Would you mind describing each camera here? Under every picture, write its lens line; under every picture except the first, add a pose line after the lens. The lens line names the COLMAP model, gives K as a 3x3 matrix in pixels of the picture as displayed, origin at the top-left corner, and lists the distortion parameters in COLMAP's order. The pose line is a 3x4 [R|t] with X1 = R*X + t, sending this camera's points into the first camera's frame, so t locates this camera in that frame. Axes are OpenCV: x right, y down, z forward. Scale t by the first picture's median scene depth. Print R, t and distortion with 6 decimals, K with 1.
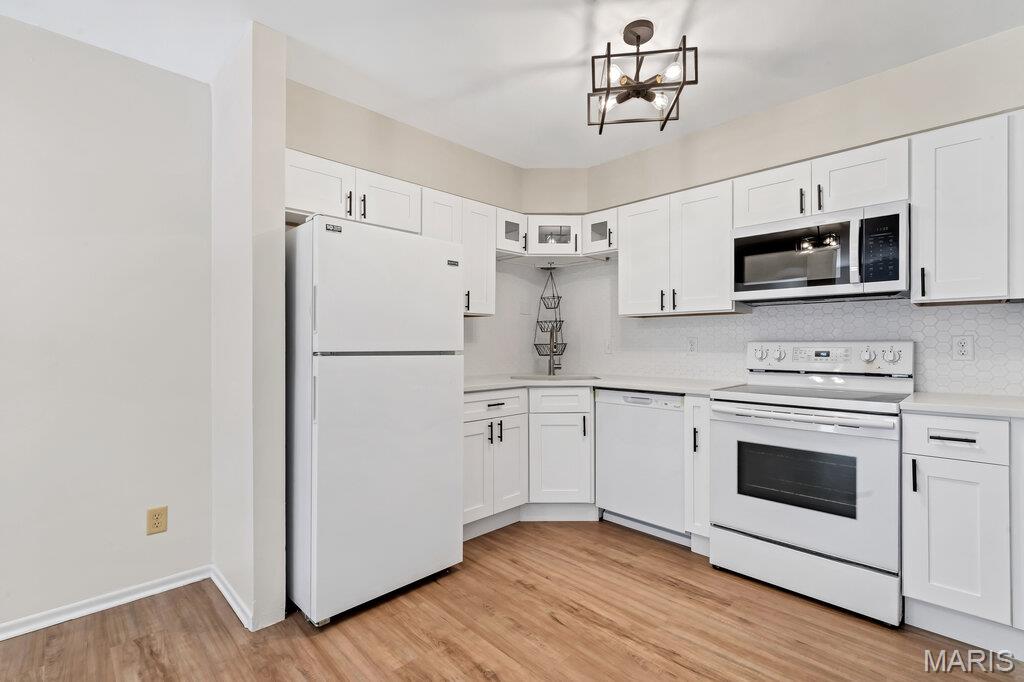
lens RADIAL K [[465.3, 0, 508.7], [0, 465.3, 342.2], [0, 0, 1]] dist [-0.000128, -0.000257]
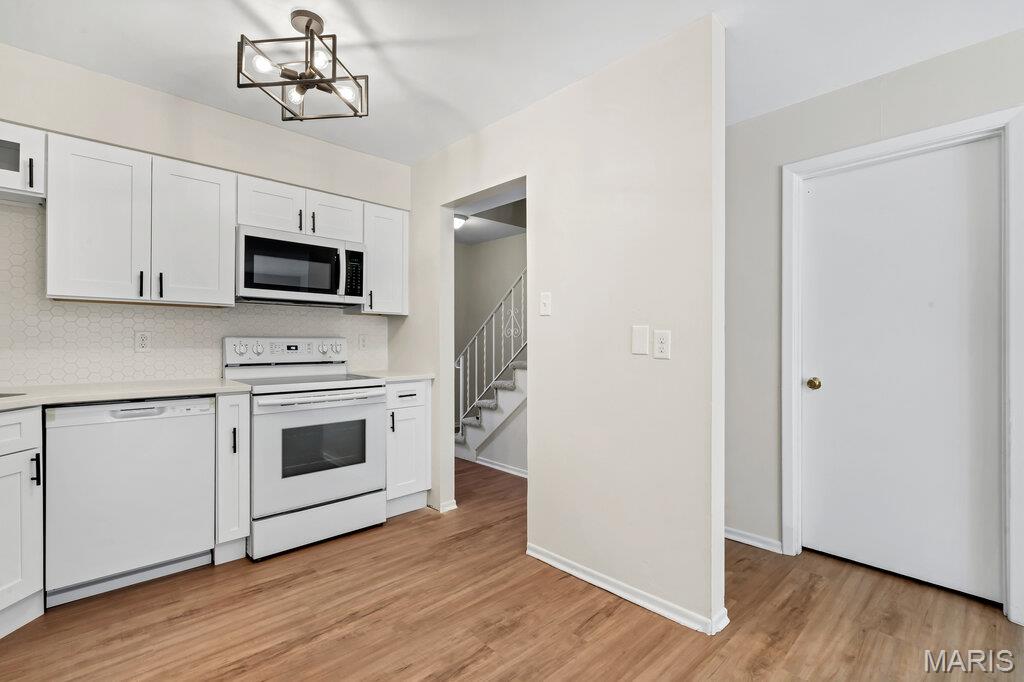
lens RADIAL K [[465.3, 0, 508.7], [0, 465.3, 342.2], [0, 0, 1]] dist [-0.000128, -0.000257]
pose [[0.012504, -0.004191, 0.999913, -0.537168], [-0.009412, 0.999946, 0.004309, 0.000146], [-0.999878, -0.009465, 0.012464, 0.431814]]
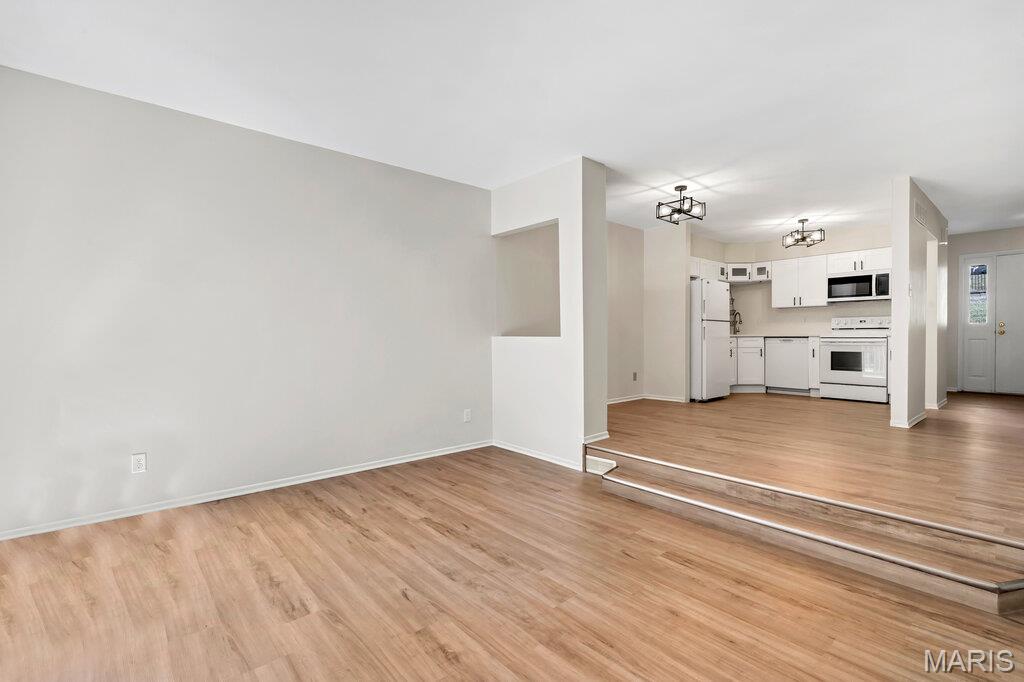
lens RADIAL K [[465.3, 0, 508.7], [0, 465.3, 342.2], [0, 0, 1]] dist [-0.000128, -0.000257]
pose [[0.997848, -0.004975, -0.065384, -1.199735], [0.006038, 0.999853, 0.016067, 0.091143], [0.065295, -0.016428, 0.997731, -1.830948]]
